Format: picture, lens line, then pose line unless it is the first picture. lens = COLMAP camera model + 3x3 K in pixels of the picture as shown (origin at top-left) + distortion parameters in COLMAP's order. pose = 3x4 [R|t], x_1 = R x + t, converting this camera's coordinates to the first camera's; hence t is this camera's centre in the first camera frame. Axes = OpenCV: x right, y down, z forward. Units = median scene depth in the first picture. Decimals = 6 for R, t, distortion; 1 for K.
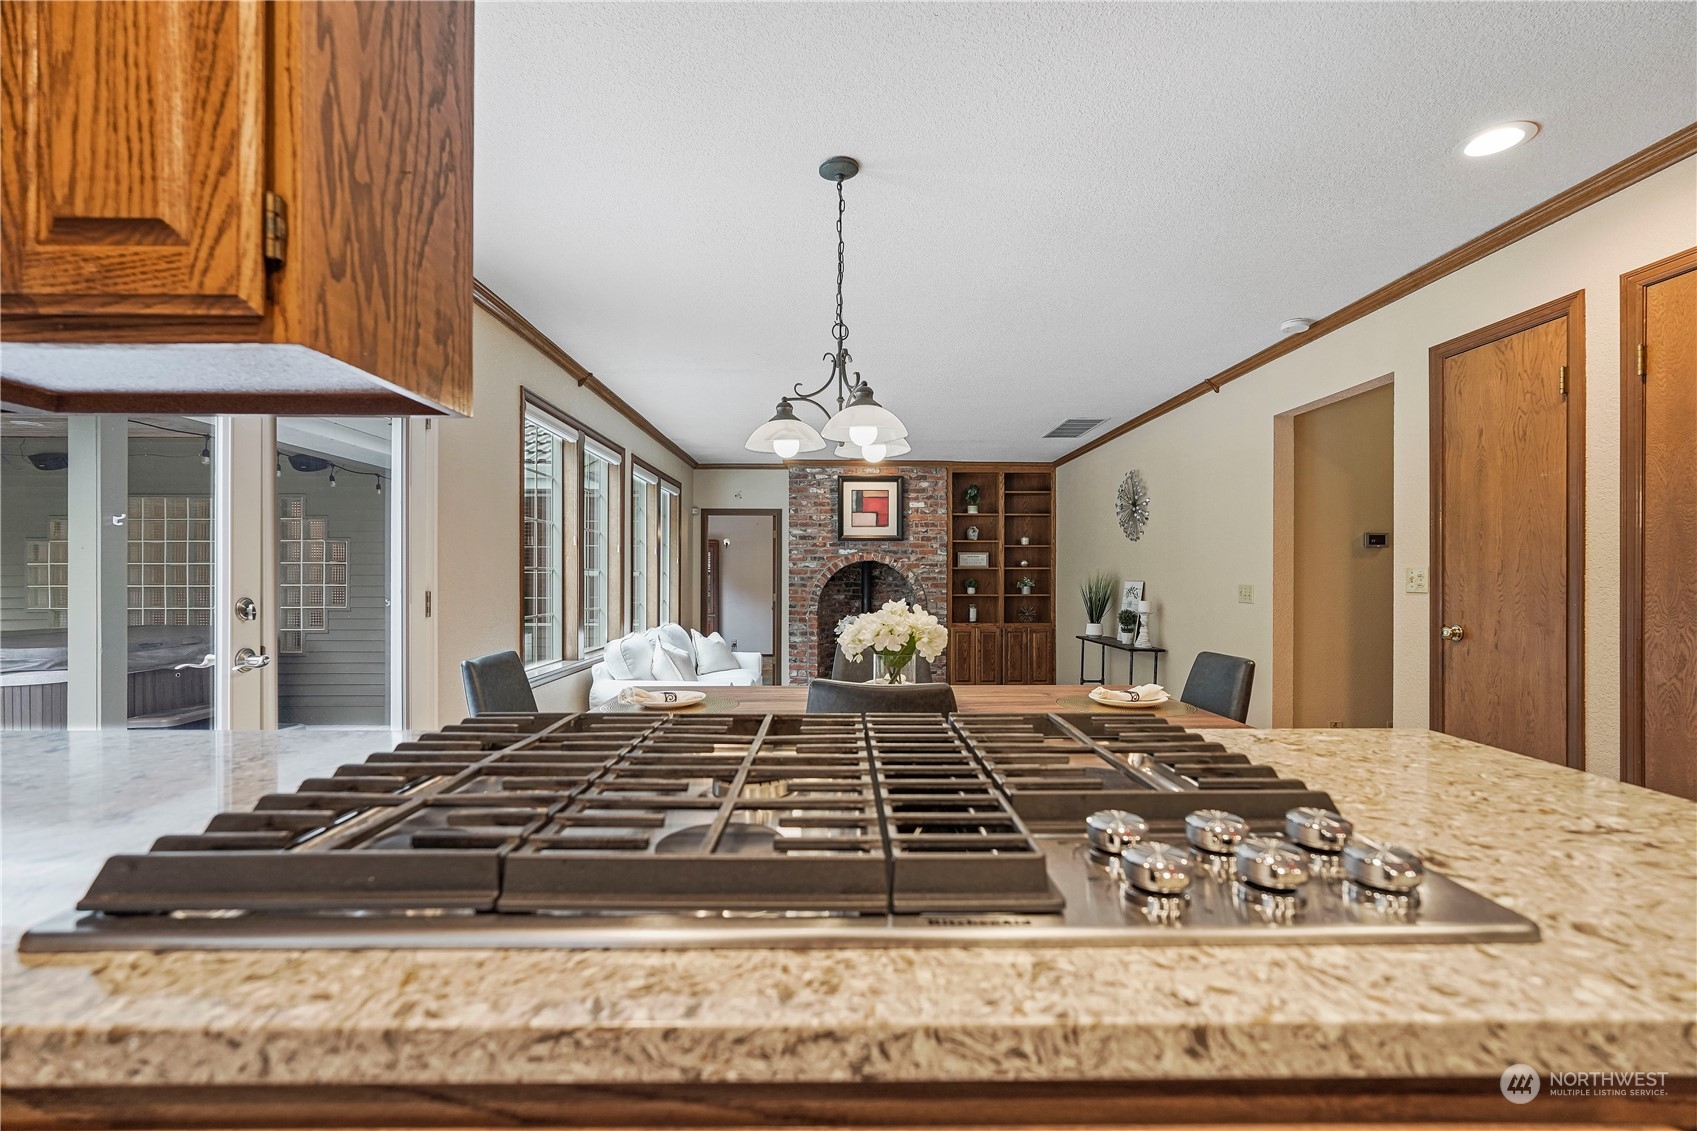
lens RADIAL K [[753.7, 0, 846.1], [0, 753.7, 578.7], [0, 0, 1]] dist [-0.015626, 0.006589]
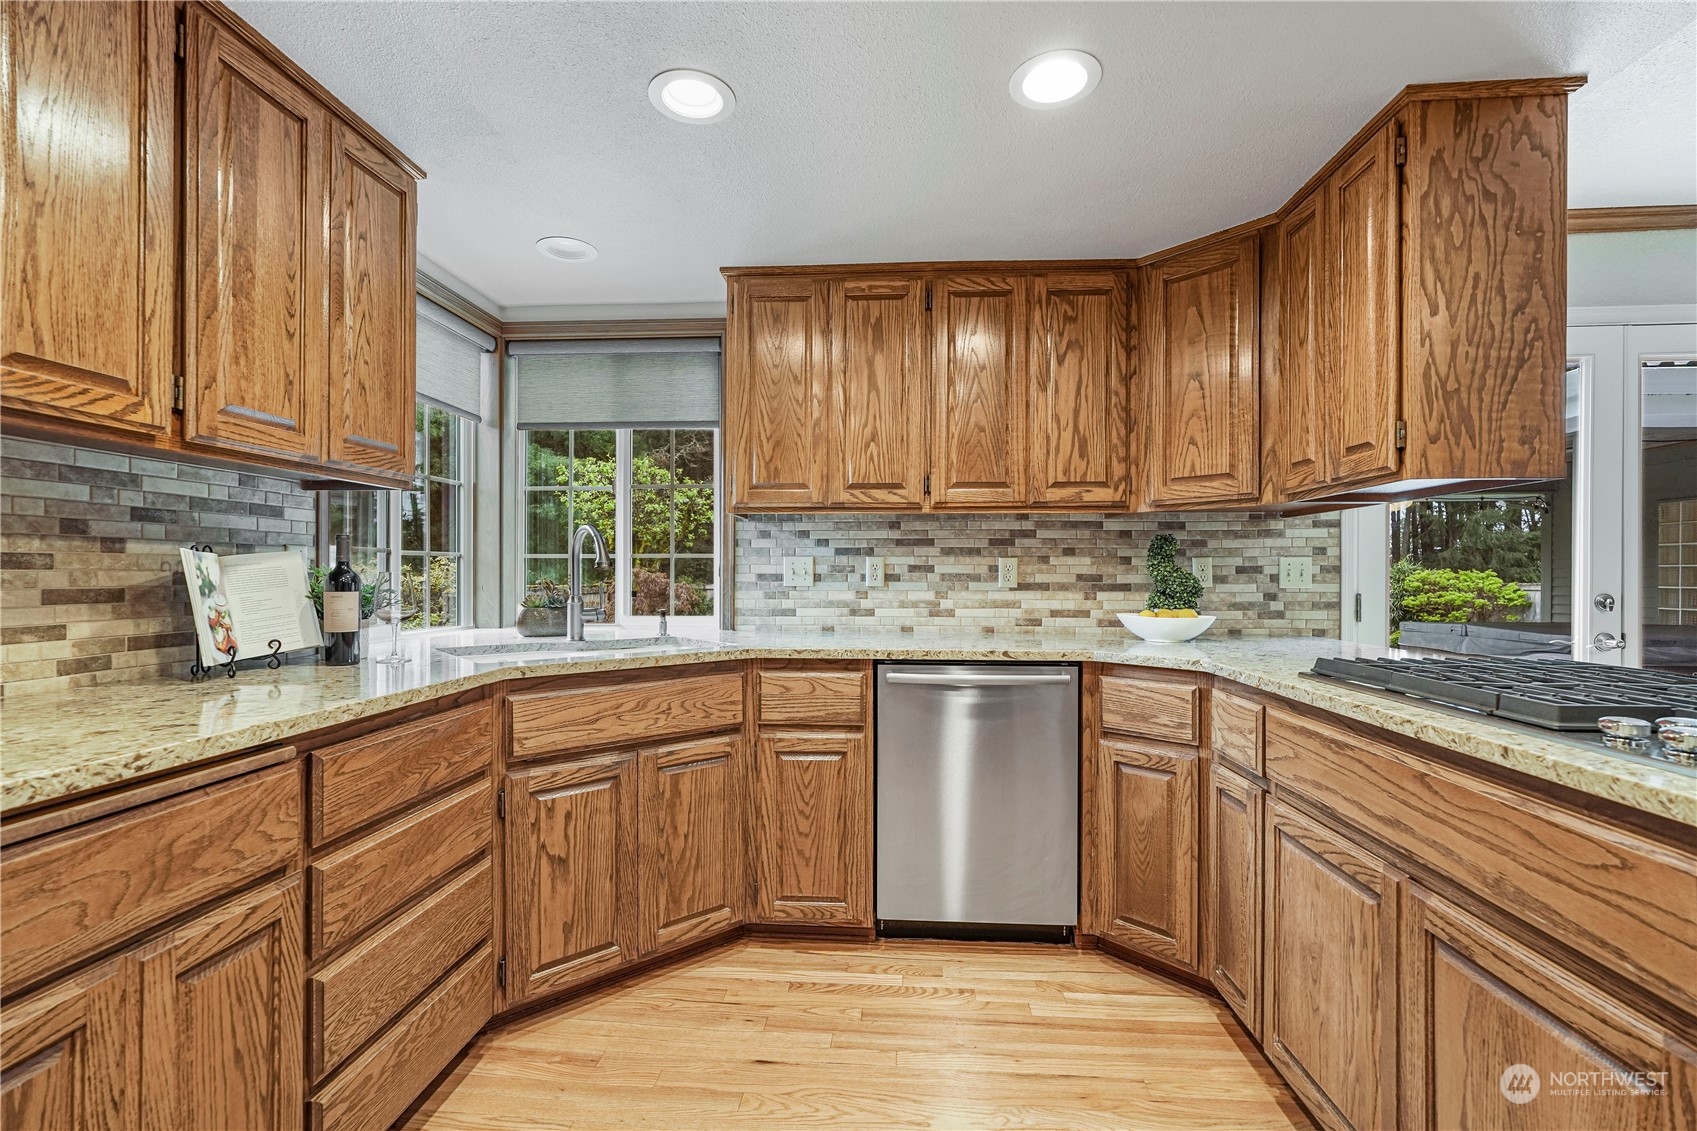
lens RADIAL K [[753.7, 0, 847.4], [0, 753.7, 575.8], [0, 0, 1]] dist [-0.015626, 0.006589]
pose [[-0.084790, -0.004137, -0.996390, 1.729244], [-0.003228, 0.999987, -0.003877, 0.010066], [0.996394, 0.002887, -0.084802, -0.566048]]
